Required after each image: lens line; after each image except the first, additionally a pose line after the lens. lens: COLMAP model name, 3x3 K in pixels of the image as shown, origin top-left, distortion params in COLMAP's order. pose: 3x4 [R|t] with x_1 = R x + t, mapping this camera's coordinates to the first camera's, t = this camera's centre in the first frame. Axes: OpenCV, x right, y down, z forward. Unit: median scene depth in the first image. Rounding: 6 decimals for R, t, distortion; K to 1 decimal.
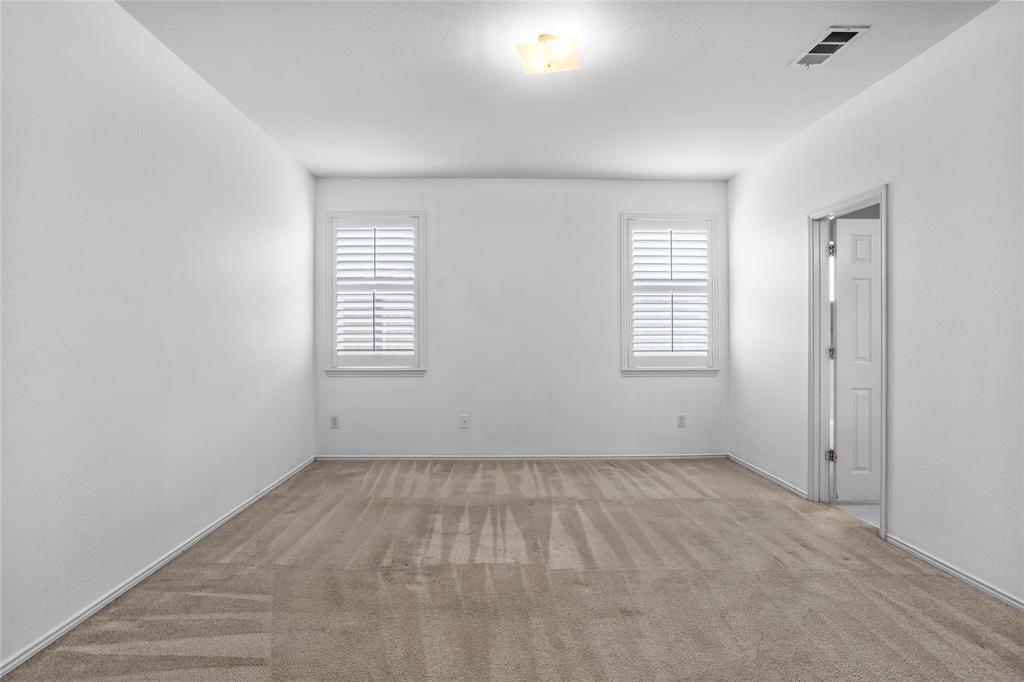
lens RADIAL K [[480.2, 0, 512.0], [0, 480.2, 341.0], [0, 0, 1]] dist [-0.000509, -0.000018]
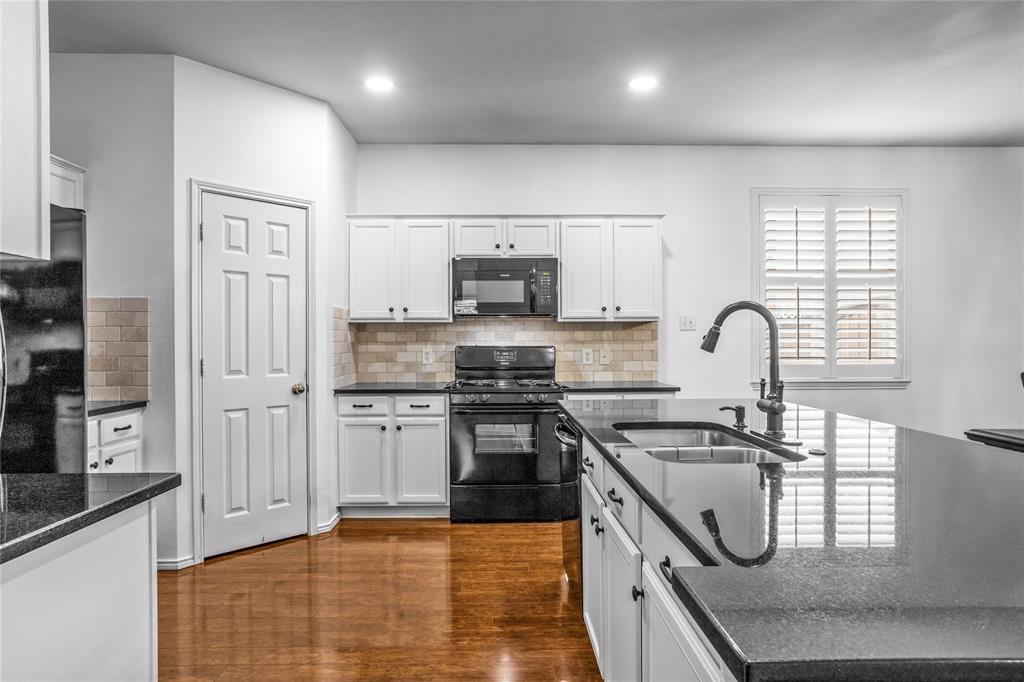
lens RADIAL K [[584.7, 0, 507.5], [0, 584.7, 345.5], [0, 0, 1]] dist [-0.022824, 0.001178]
pose [[0.999885, 0.004568, -0.014448, -0.846104], [-0.004492, 0.999976, 0.005264, -0.005134], [0.014471, -0.005199, 0.999882, 0.002347]]
